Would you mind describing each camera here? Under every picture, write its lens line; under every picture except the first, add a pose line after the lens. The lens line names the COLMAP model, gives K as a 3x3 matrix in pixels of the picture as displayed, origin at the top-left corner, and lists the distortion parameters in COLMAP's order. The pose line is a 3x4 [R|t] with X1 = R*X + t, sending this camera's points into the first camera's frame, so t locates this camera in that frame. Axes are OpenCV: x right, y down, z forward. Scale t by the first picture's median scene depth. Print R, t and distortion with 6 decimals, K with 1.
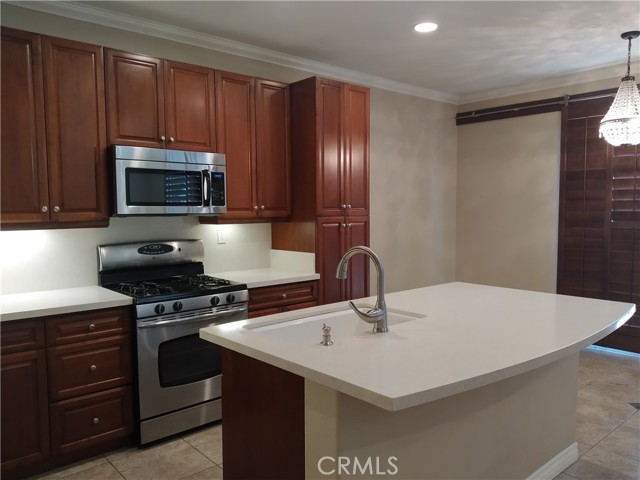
lens RADIAL K [[511.9, 0, 320.7], [0, 511.9, 243.8], [0, 0, 1]] dist [0.008342, 0.006625]
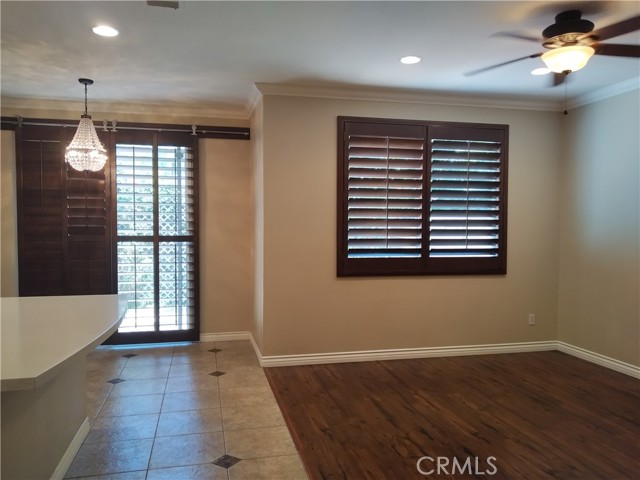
lens RADIAL K [[511.9, 0, 319.9], [0, 511.9, 239.4], [0, 0, 1]] dist [0.008342, 0.006625]
pose [[0.481655, -0.016002, 0.876215, -0.192406], [0.055753, 0.998367, -0.012414, 0.012992], [-0.874586, 0.054831, 0.481761, -0.046582]]
